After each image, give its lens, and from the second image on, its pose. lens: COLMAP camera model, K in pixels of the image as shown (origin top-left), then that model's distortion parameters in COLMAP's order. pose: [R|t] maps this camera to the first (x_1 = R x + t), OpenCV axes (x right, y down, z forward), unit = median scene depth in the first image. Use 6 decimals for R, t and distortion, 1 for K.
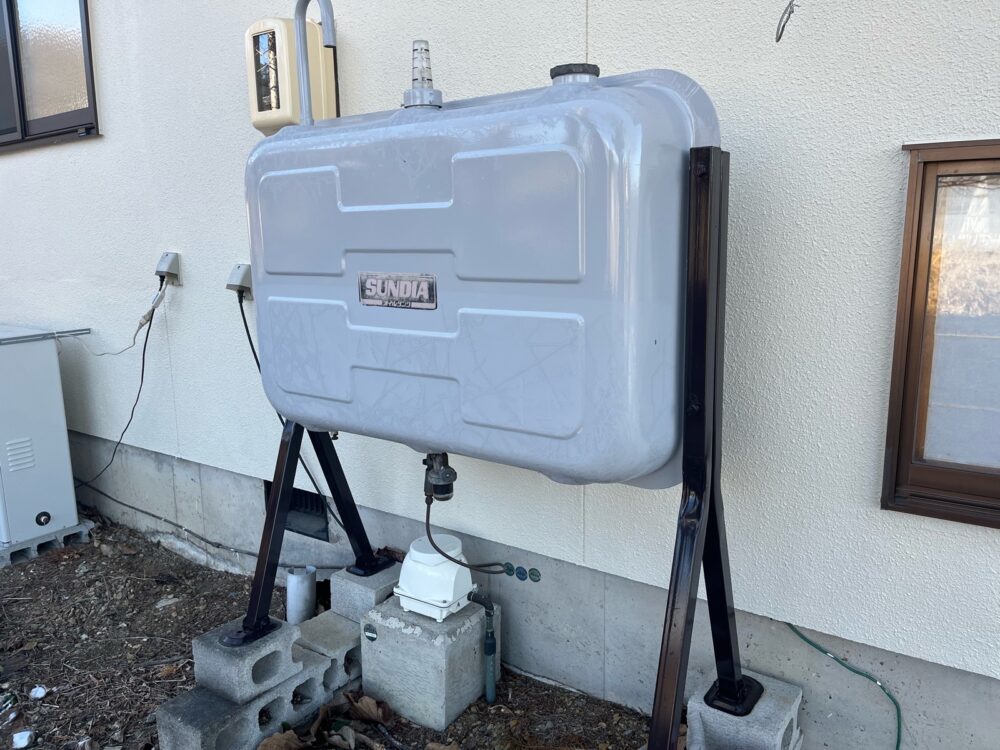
lens RADIAL K [[768.7, 0, 508.9], [0, 768.7, 376.4], [0, 0, 1]] dist [0.051351, -0.047010]
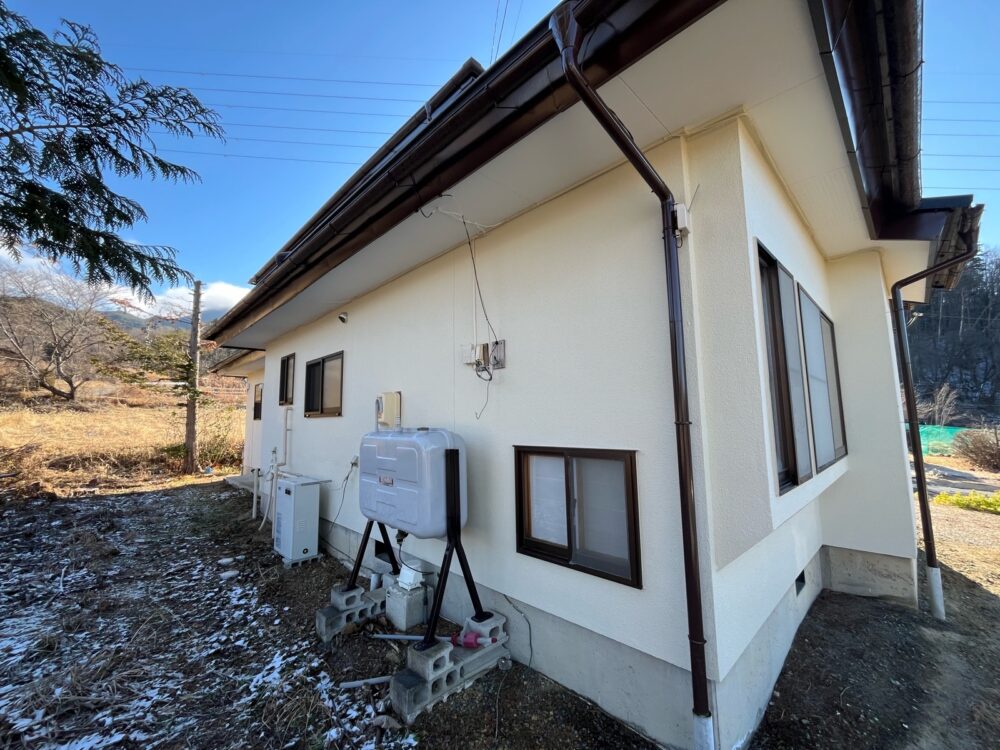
lens RADIAL K [[403.5, 0, 500.3], [0, 403.5, 376.4], [0, 0, 1]] dist [-0.007319, 0.000379]
pose [[0.984376, -0.016101, -0.175342, 0.534771], [-0.034995, 0.958056, -0.284436, -0.043914], [0.172567, 0.286128, 0.942524, -0.626184]]
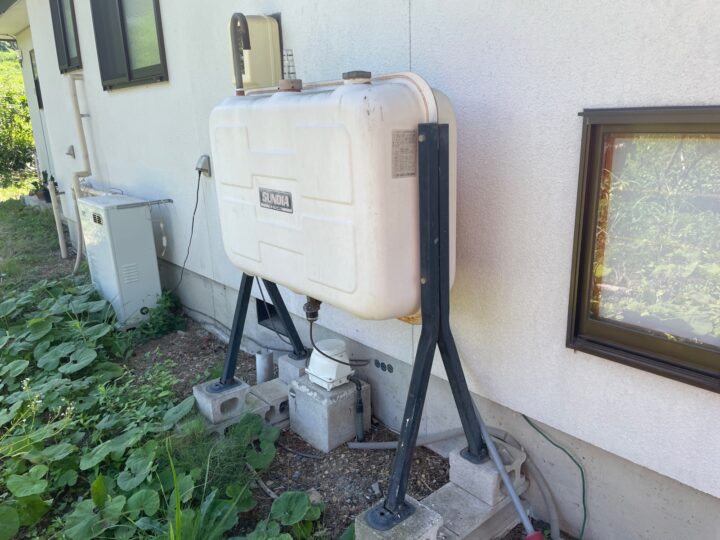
lens RADIAL K [[553.5, 0, 374.6], [0, 553.5, 277.4], [0, 0, 1]] dist [0.051351, -0.047010]
pose [[0.975511, 0.052684, -0.213547, 0.248313], [-0.030672, 0.993987, 0.105115, -0.055616], [0.217800, -0.095992, 0.971261, -0.122484]]
